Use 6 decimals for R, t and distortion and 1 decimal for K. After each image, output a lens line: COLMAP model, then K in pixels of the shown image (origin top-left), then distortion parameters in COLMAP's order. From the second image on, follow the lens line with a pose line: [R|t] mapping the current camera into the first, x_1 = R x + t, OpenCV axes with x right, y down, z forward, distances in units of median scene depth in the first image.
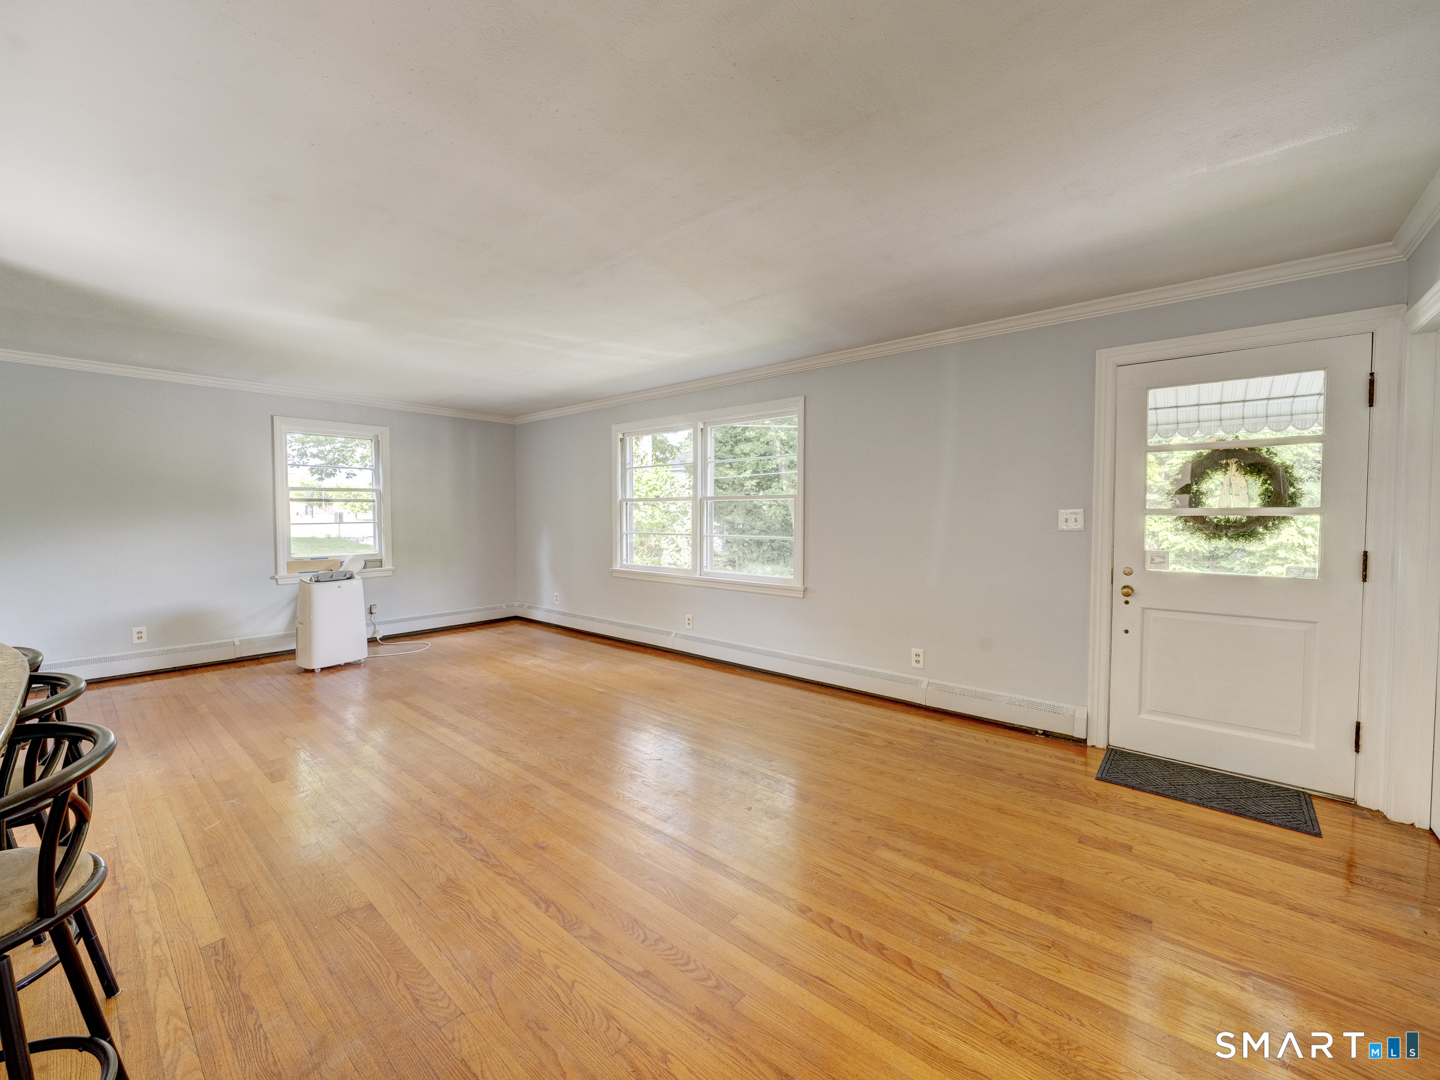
lens RADIAL K [[588.8, 0, 732.5], [0, 588.8, 526.6], [0, 0, 1]] dist [-0.005107, 0.000277]
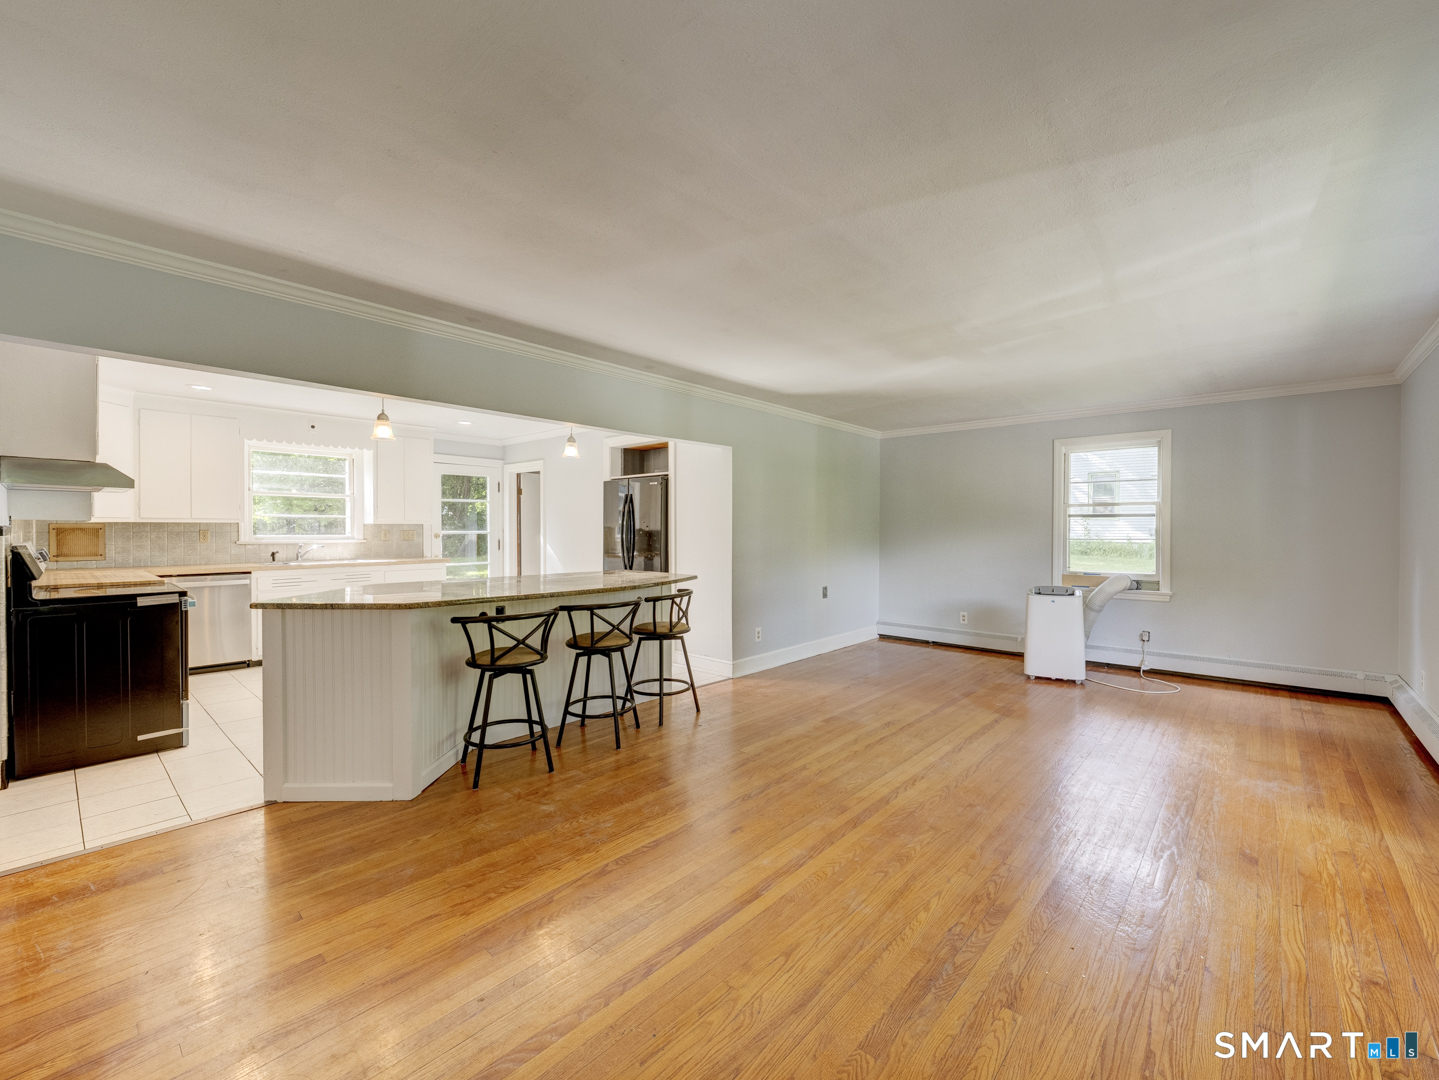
lens RADIAL K [[588.4, 0, 741.4], [0, 588.4, 542.0], [0, 0, 1]] dist [-0.005107, 0.000277]
pose [[-0.014530, 0.022901, -0.999632, 0.571409], [-0.024274, 0.999435, 0.023249, -0.019338], [0.999600, 0.024603, -0.013966, 0.752921]]
